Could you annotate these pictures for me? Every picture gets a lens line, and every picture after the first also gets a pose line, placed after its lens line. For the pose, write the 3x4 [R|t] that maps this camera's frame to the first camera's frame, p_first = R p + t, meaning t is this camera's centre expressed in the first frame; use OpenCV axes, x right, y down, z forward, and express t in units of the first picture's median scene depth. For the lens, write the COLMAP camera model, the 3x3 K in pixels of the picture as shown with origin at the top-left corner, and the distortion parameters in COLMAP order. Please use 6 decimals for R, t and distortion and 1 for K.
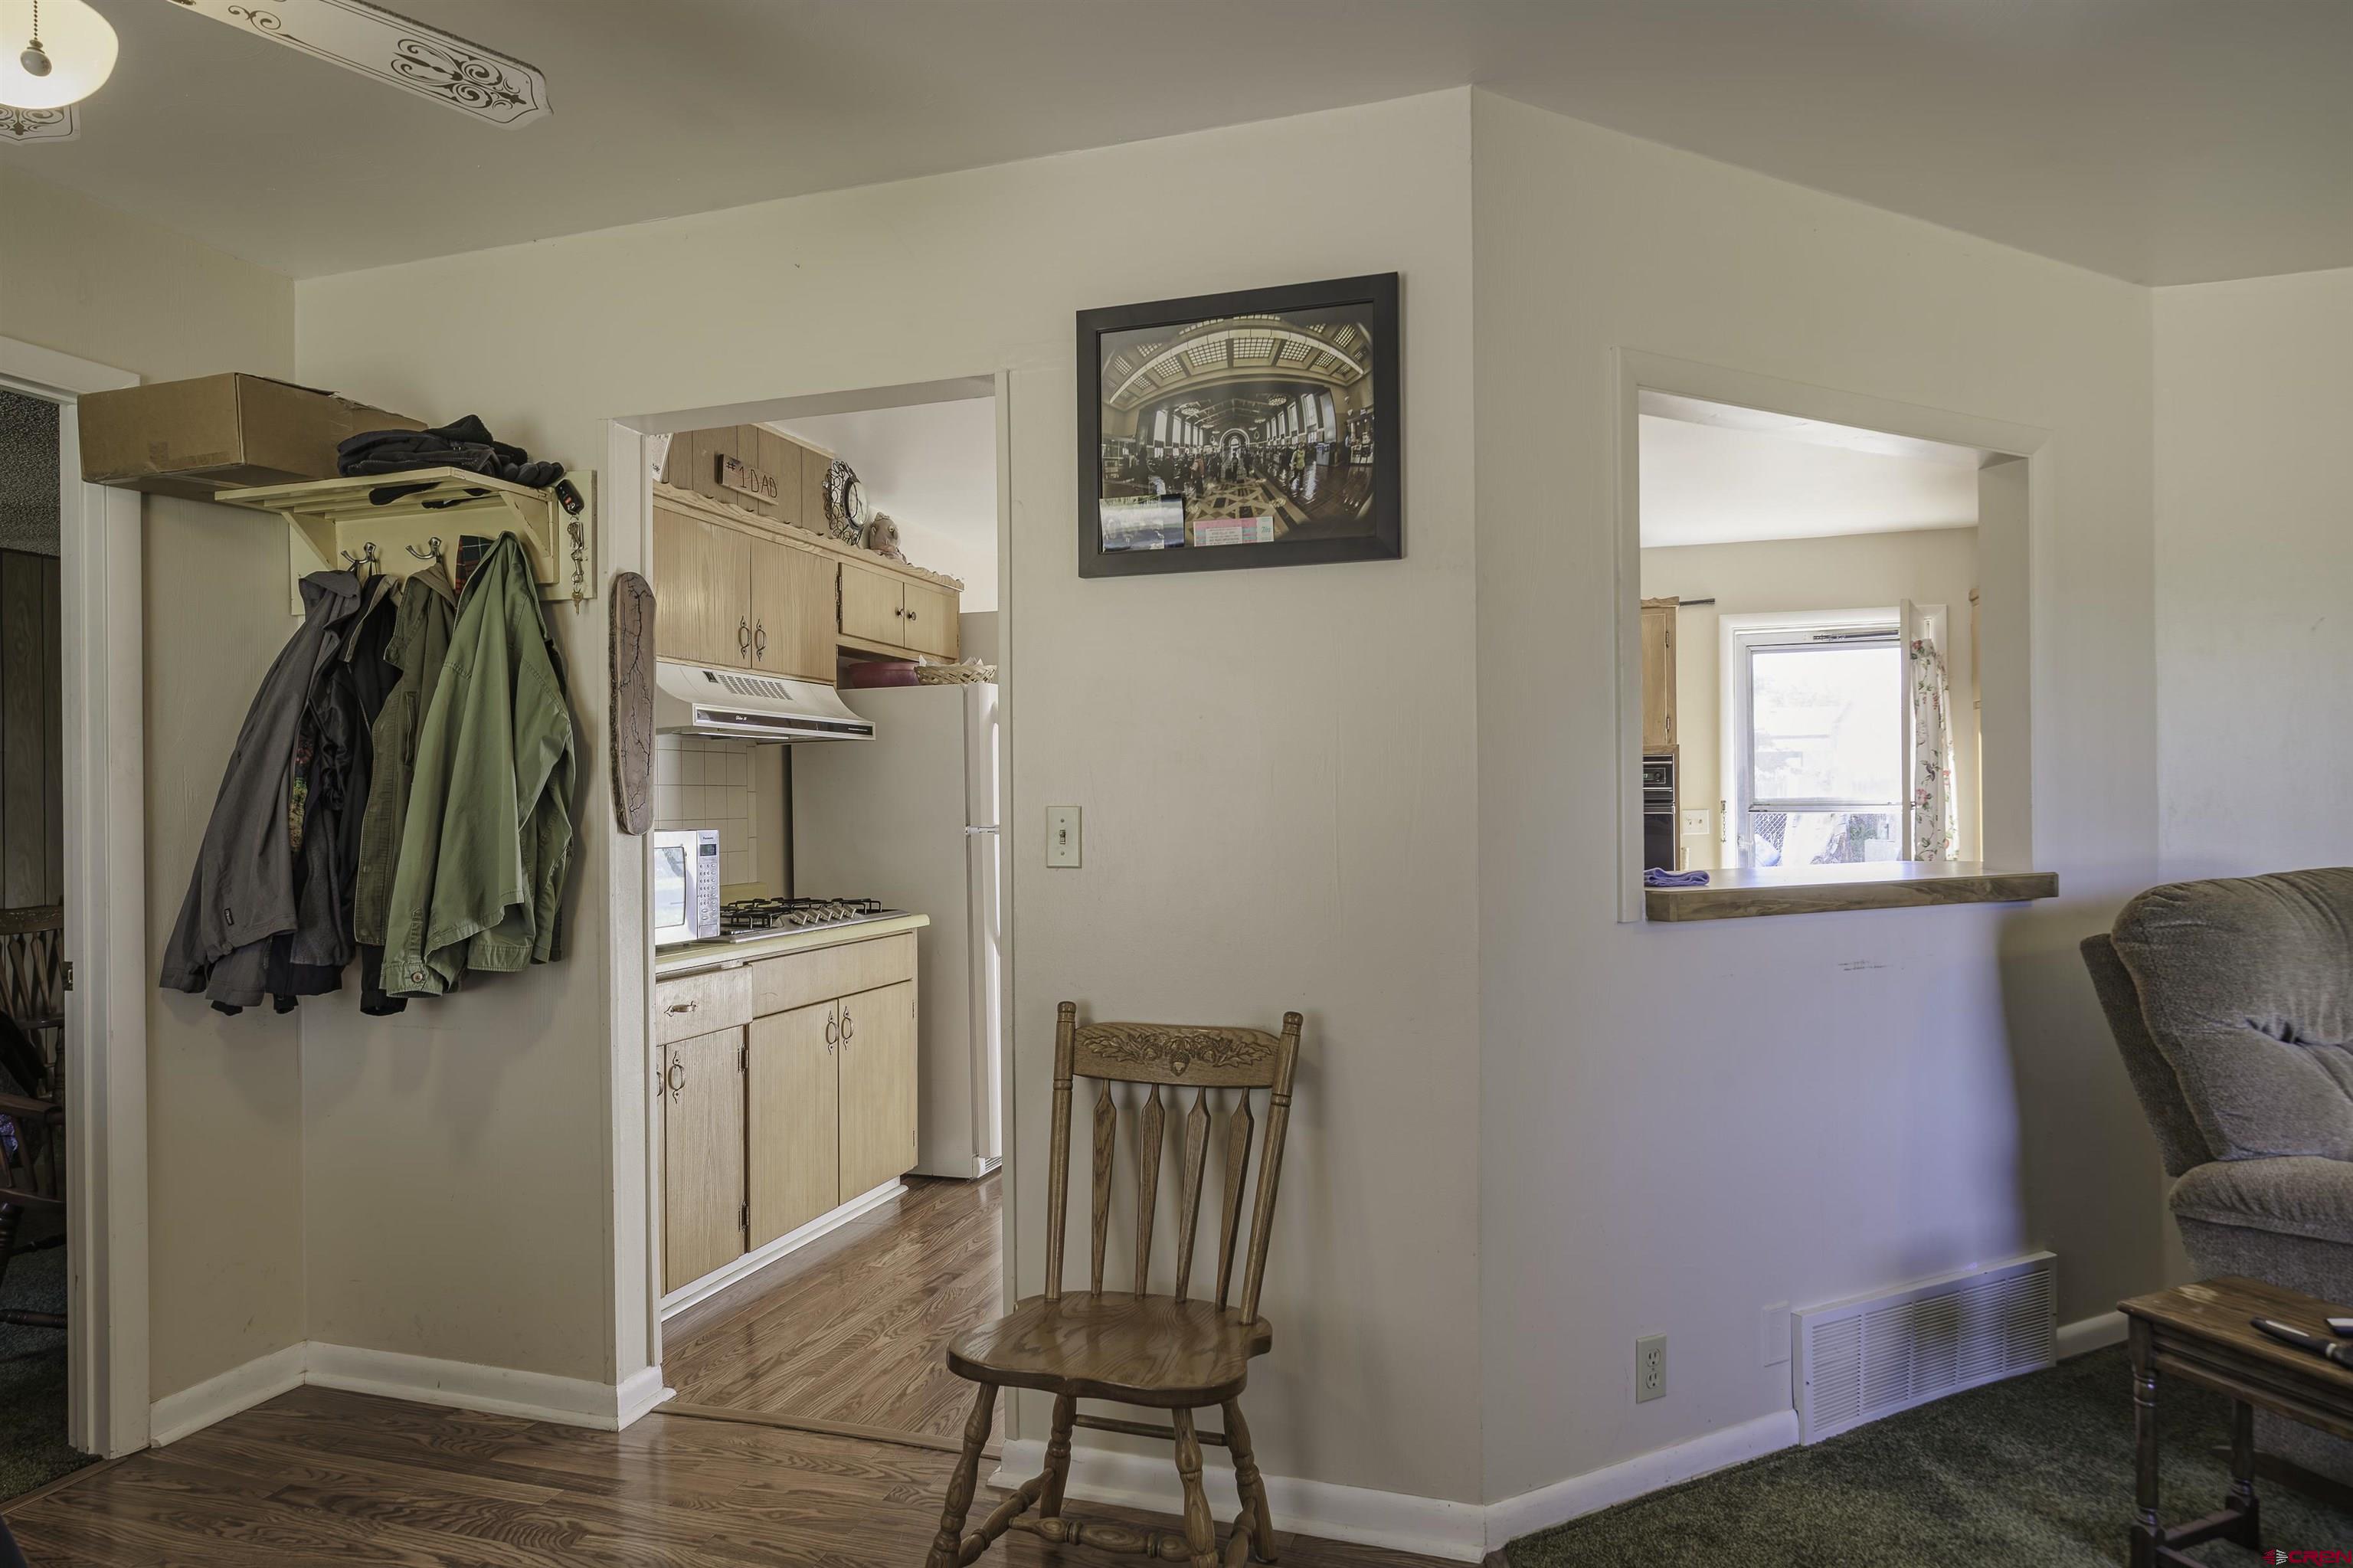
lens RADIAL K [[1352.9, 0, 1207.4], [0, 1352.9, 807.5], [0, 0, 1]] dist [-0.002141, 0.003328]
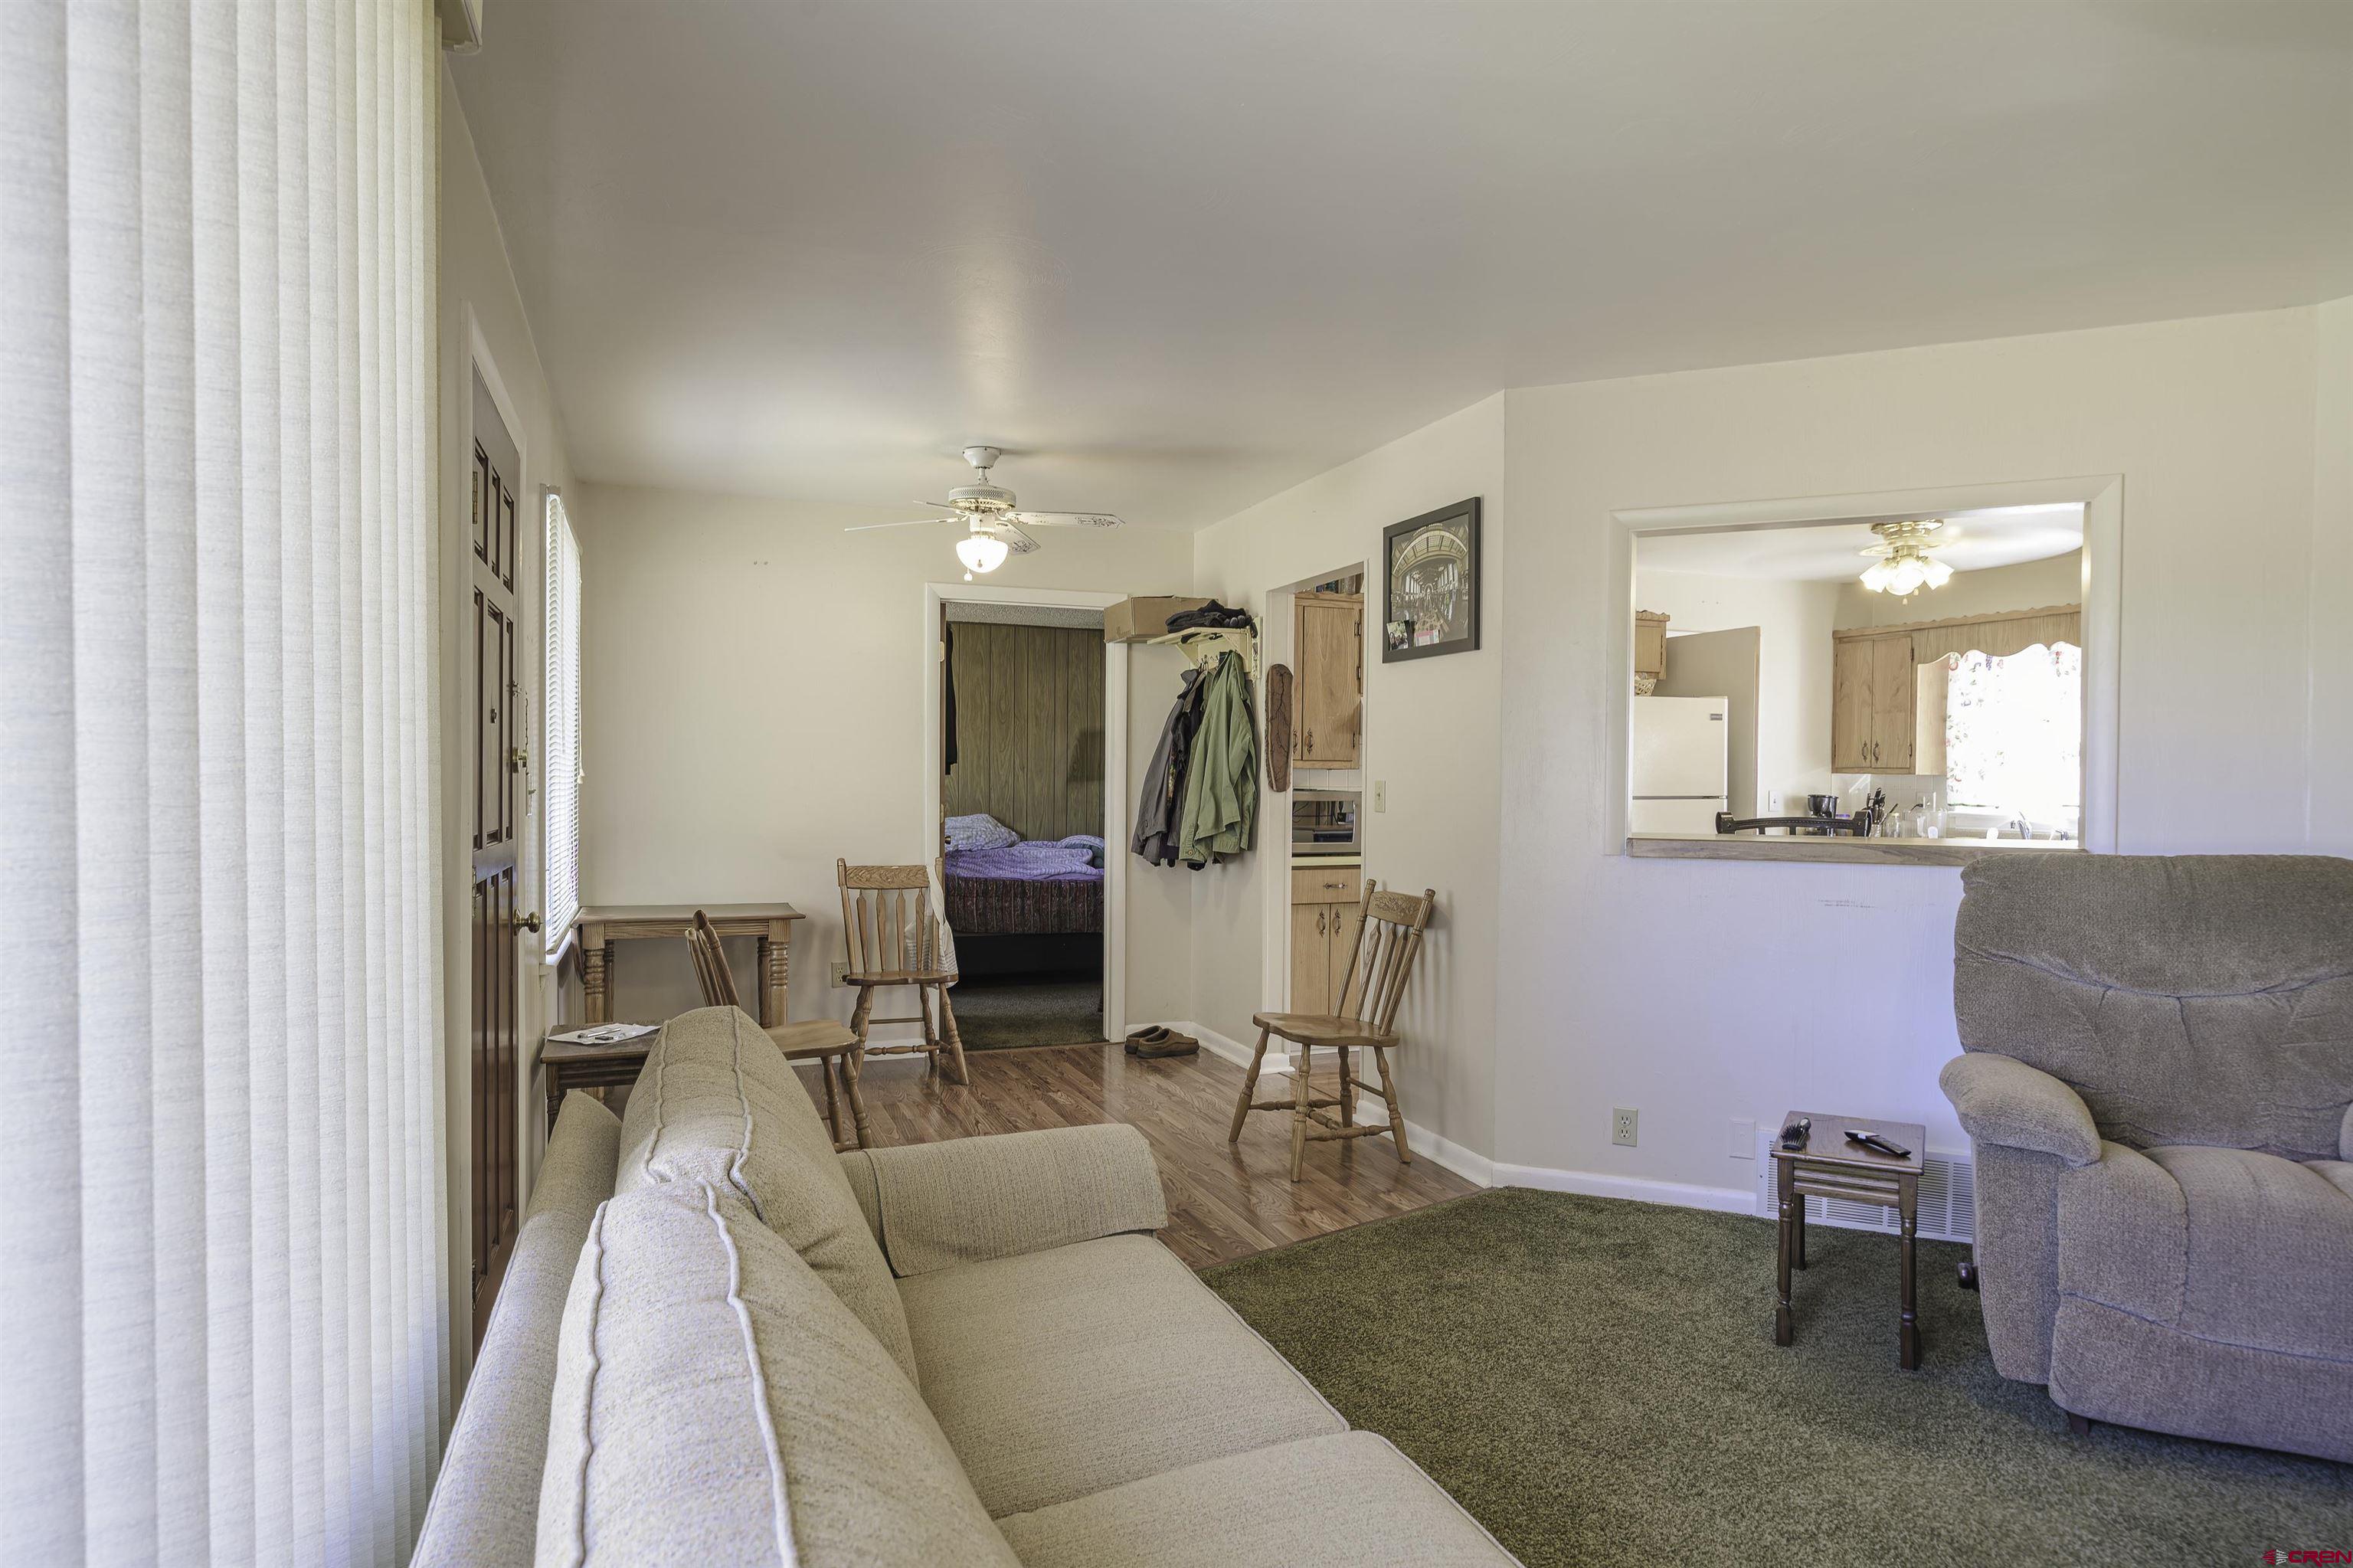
lens RADIAL K [[1352.9, 0, 1191.3], [0, 1352.9, 790.8], [0, 0, 1]] dist [-0.002141, 0.003328]
pose [[0.619072, 0.019858, -0.785083, 1.288526], [-0.011858, 0.999803, 0.015938, -0.014286], [0.785245, -0.000557, 0.619186, -0.435184]]
